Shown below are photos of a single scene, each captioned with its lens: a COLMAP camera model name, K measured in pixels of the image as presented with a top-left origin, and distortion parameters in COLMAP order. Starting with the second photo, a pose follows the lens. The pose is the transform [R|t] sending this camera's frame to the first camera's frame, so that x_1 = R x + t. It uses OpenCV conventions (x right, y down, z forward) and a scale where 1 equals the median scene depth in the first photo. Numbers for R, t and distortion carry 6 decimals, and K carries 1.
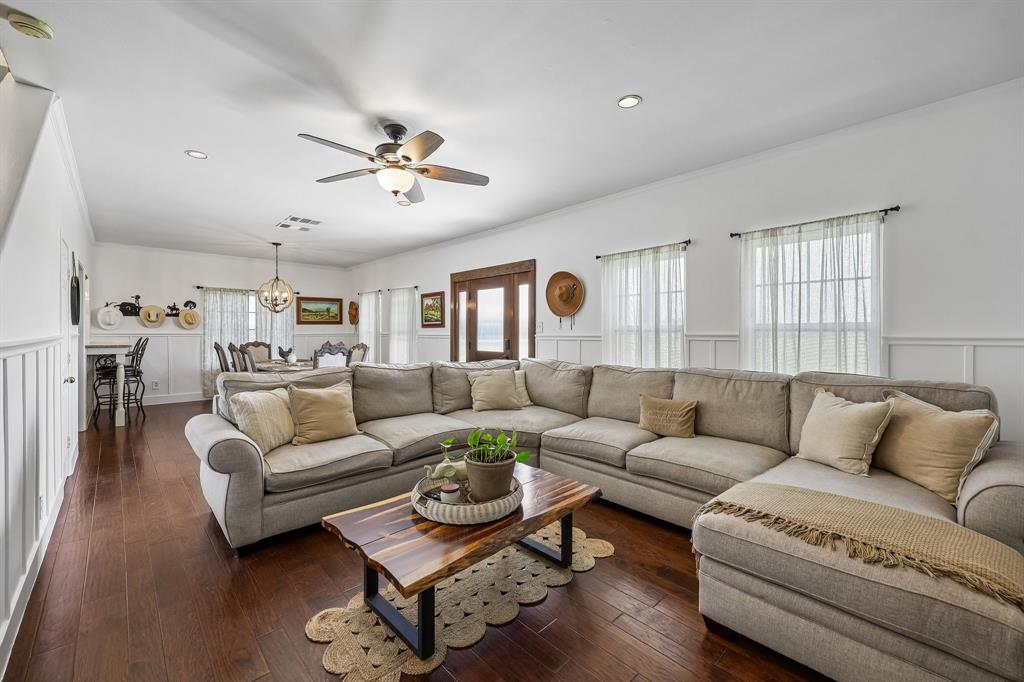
lens RADIAL K [[415.1, 0, 515.2], [0, 415.1, 336.6], [0, 0, 1]] dist [0.000704, 0.000313]
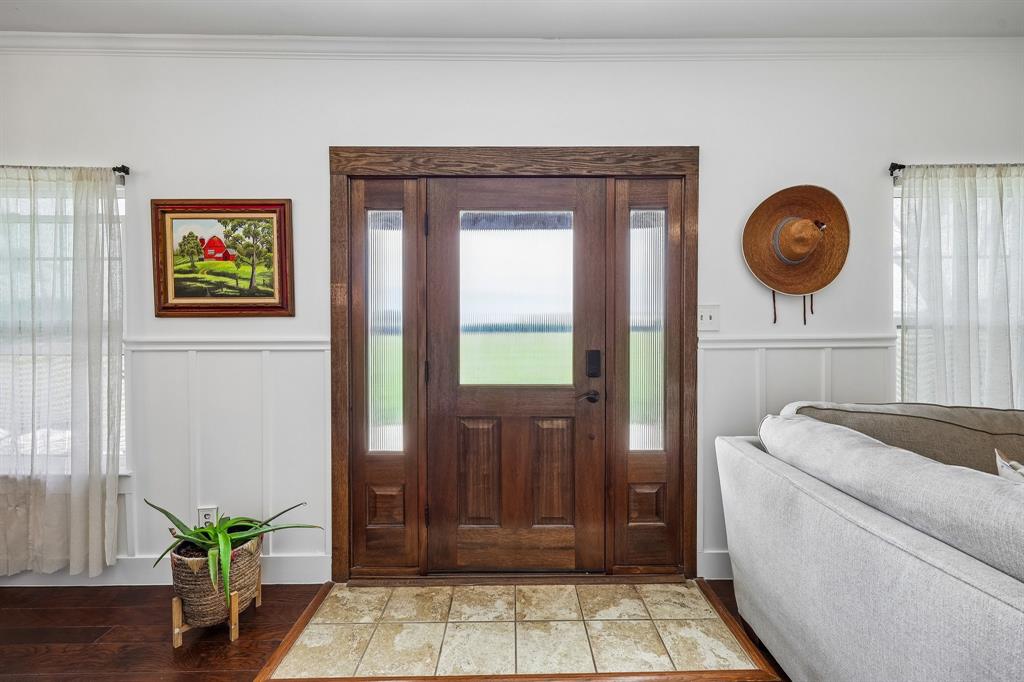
lens RADIAL K [[415.1, 0, 513.1], [0, 415.1, 341.0], [0, 0, 1]] dist [0.000704, 0.000313]
pose [[0.682227, -0.011658, 0.731048, -0.267100], [0.010705, 0.999925, 0.005955, -0.003753], [-0.731062, 0.003764, 0.682301, 0.623087]]
